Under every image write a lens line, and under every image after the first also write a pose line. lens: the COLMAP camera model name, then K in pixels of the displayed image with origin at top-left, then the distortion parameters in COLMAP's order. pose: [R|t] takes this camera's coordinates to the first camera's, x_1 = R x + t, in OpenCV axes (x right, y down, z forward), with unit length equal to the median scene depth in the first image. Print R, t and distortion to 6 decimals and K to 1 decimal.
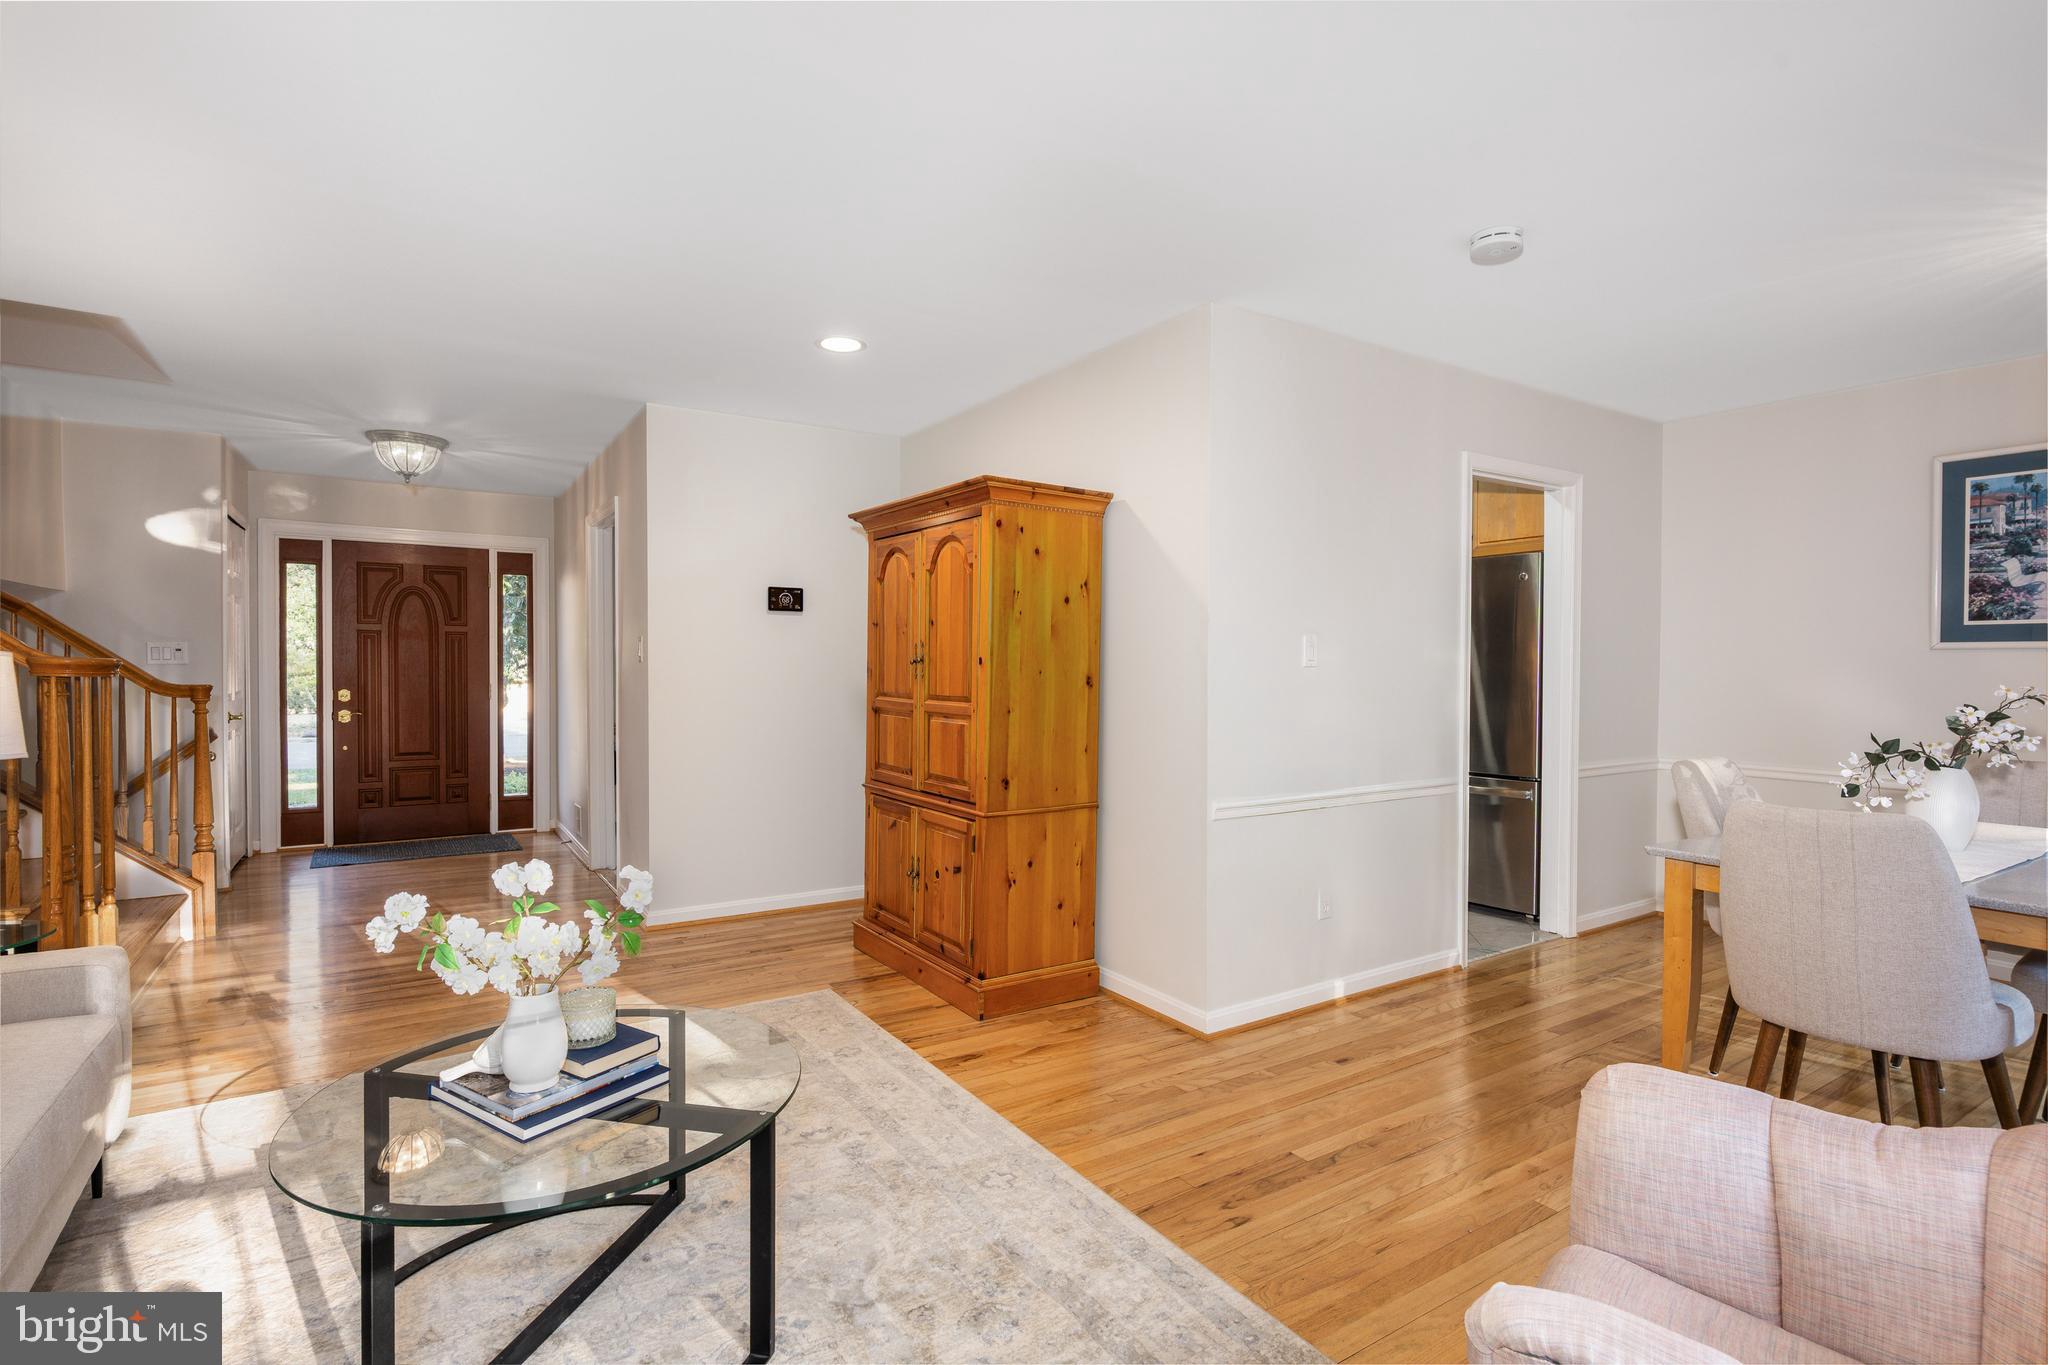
lens RADIAL K [[988.2, 0, 1025.4], [0, 988.2, 684.6], [0, 0, 1]] dist [-0.000012, -0.001178]
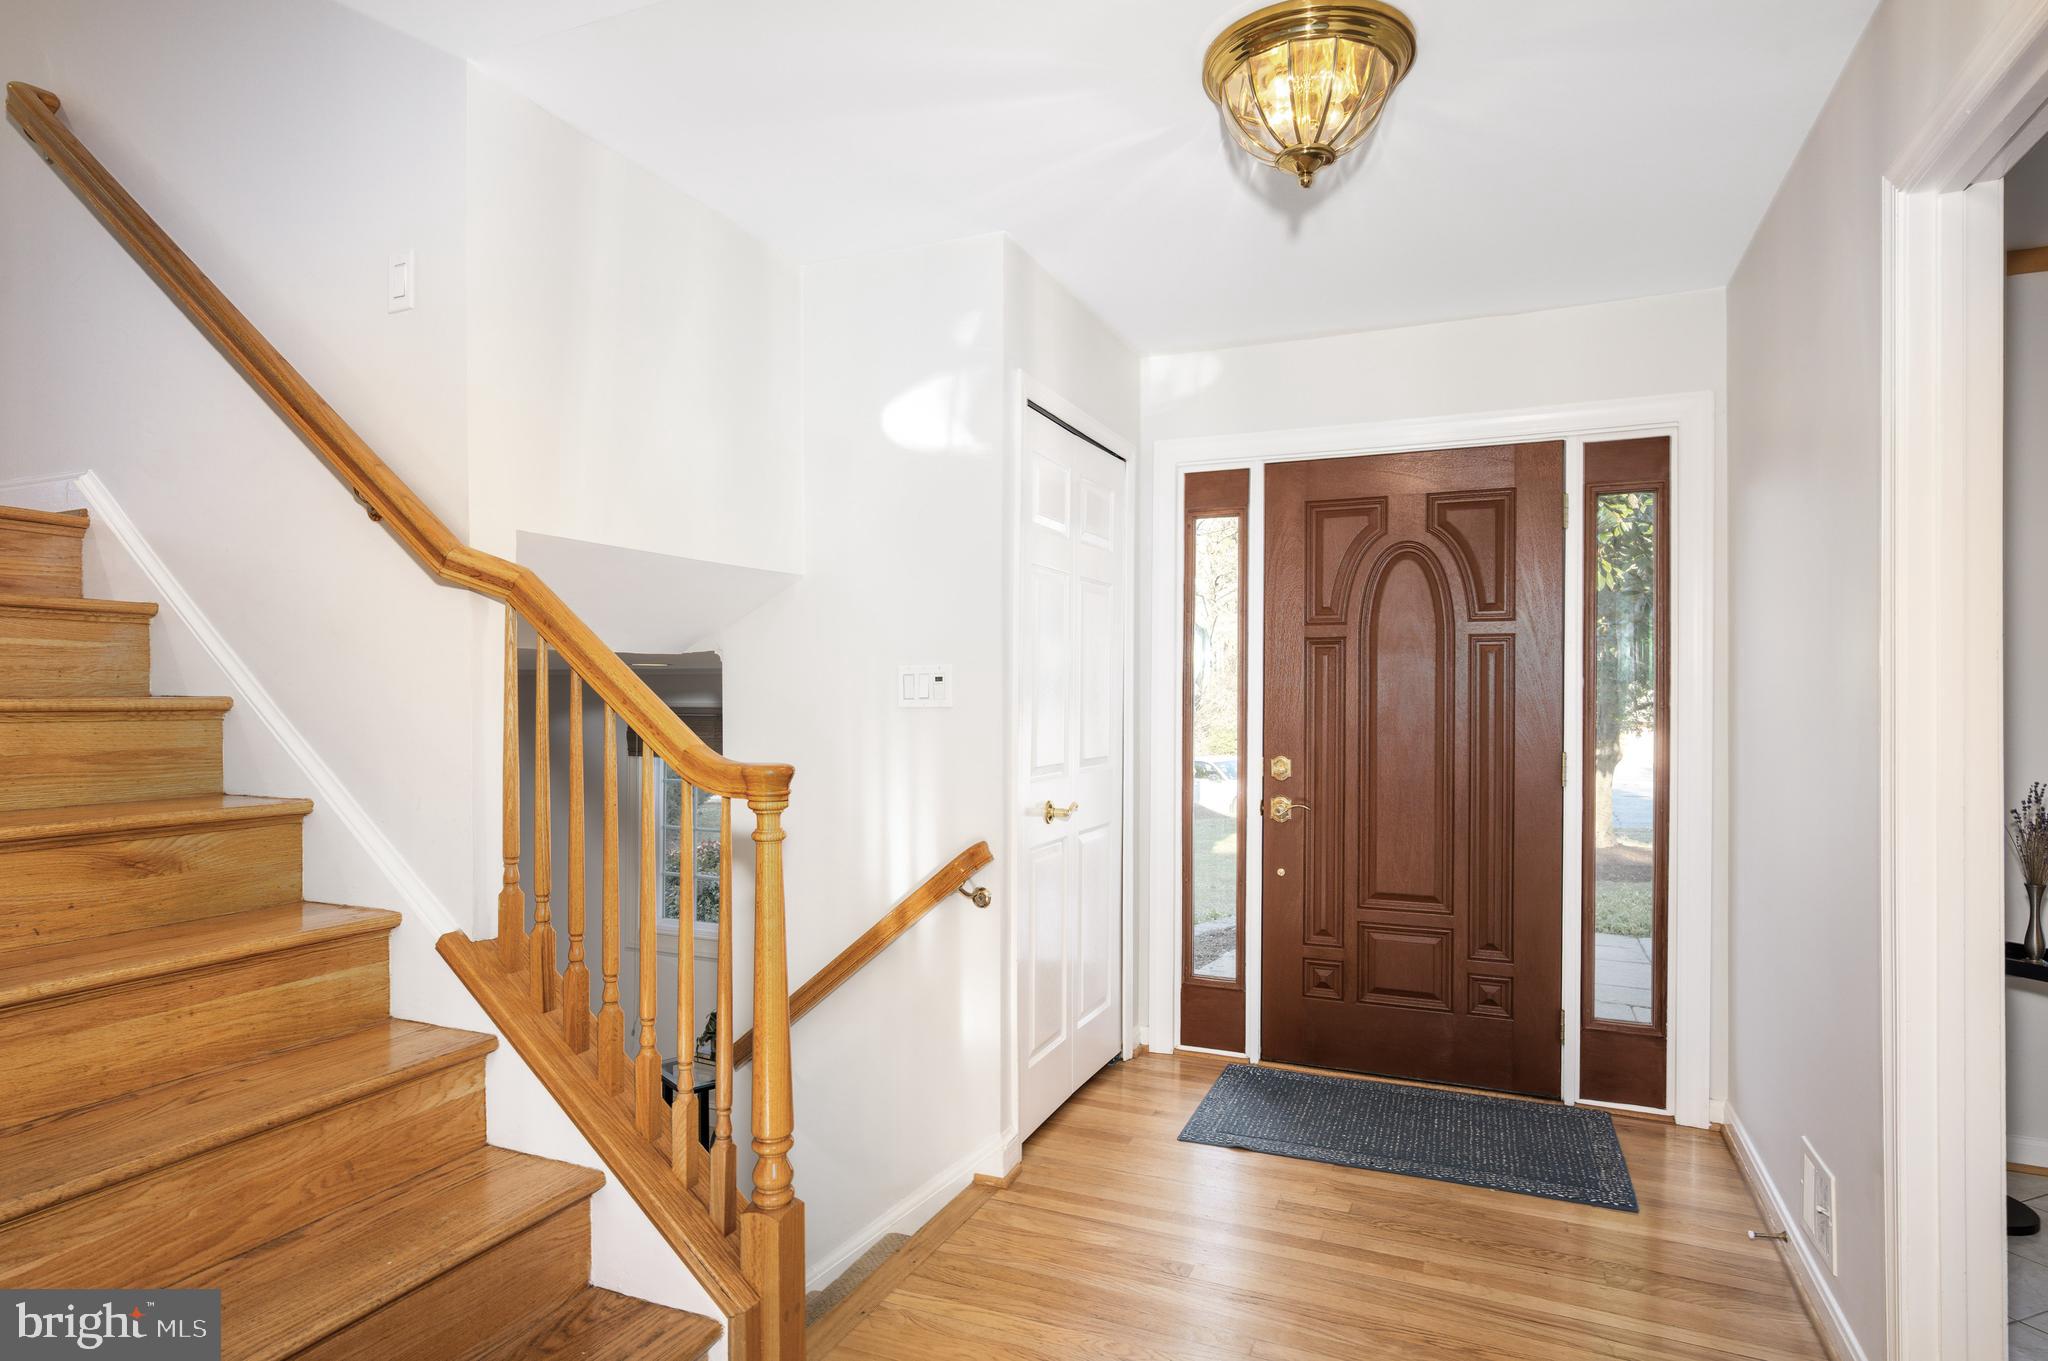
lens RADIAL K [[1100.6, 0, 1029.1], [0, 1100.6, 700.1], [0, 0, 1]] dist [0.008604, 0.000667]
pose [[0.556886, -0.001182, -0.830588, -0.280832], [-0.016511, 0.999786, -0.012493, -0.013890], [0.830425, 0.020671, 0.556747, 0.554792]]
